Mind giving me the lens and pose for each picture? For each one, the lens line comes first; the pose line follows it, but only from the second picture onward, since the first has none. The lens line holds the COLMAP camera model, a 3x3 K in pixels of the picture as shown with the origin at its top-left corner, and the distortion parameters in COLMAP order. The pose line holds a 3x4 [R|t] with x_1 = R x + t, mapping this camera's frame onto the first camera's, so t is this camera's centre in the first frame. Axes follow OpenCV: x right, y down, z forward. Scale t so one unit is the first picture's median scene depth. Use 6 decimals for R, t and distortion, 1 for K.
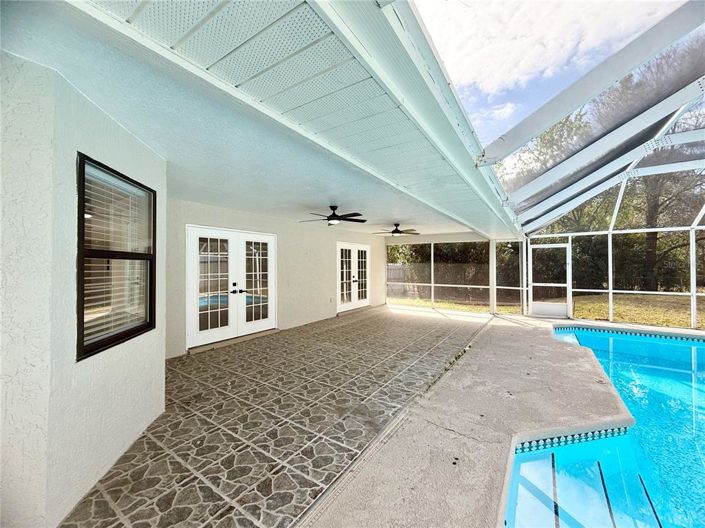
lens RADIAL K [[280.7, 0, 351.3], [0, 280.7, 262.9], [0, 0, 1]] dist [-0.000751, 0.000458]
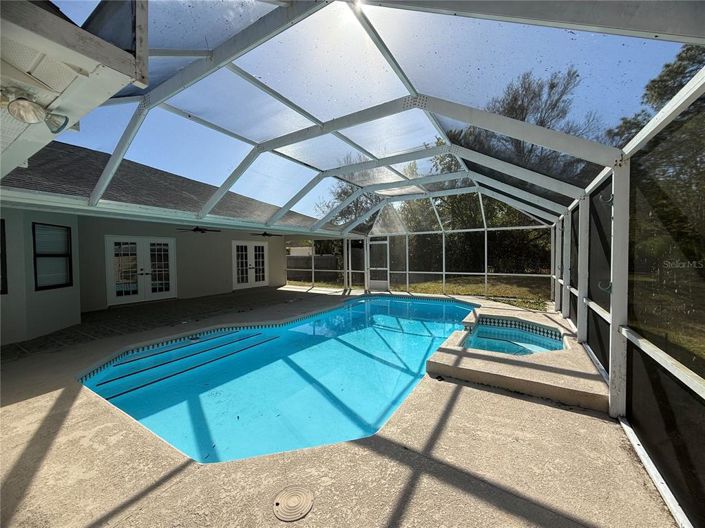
lens RADIAL K [[280.7, 0, 353.5], [0, 280.7, 263.4], [0, 0, 1]] dist [-0.000751, 0.000458]
pose [[0.998852, -0.011234, 0.046562, 0.512829], [0.009478, 0.999241, 0.037773, -0.007934], [-0.046951, -0.037289, 0.998201, -0.481769]]
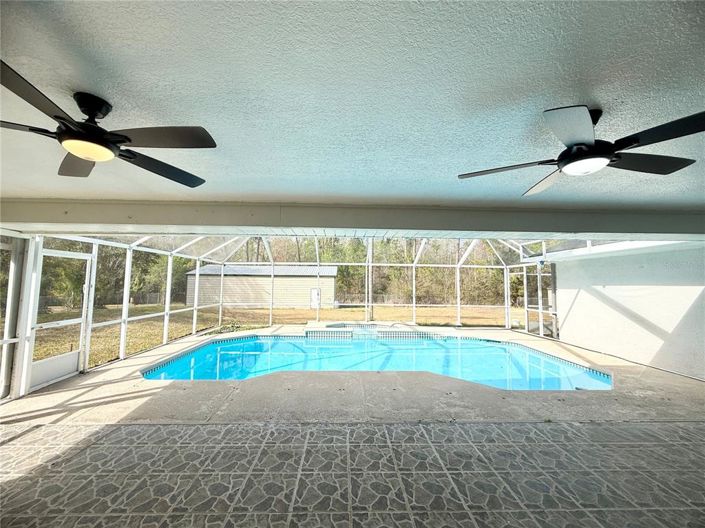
lens RADIAL K [[280.7, 0, 351.5], [0, 280.7, 262.3], [0, 0, 1]] dist [-0.000751, 0.000458]
pose [[-0.586126, 0.054622, 0.808377, -0.097194], [-0.016407, 0.996720, -0.079245, -0.008861], [-0.810054, -0.059710, -0.583307, 0.868847]]
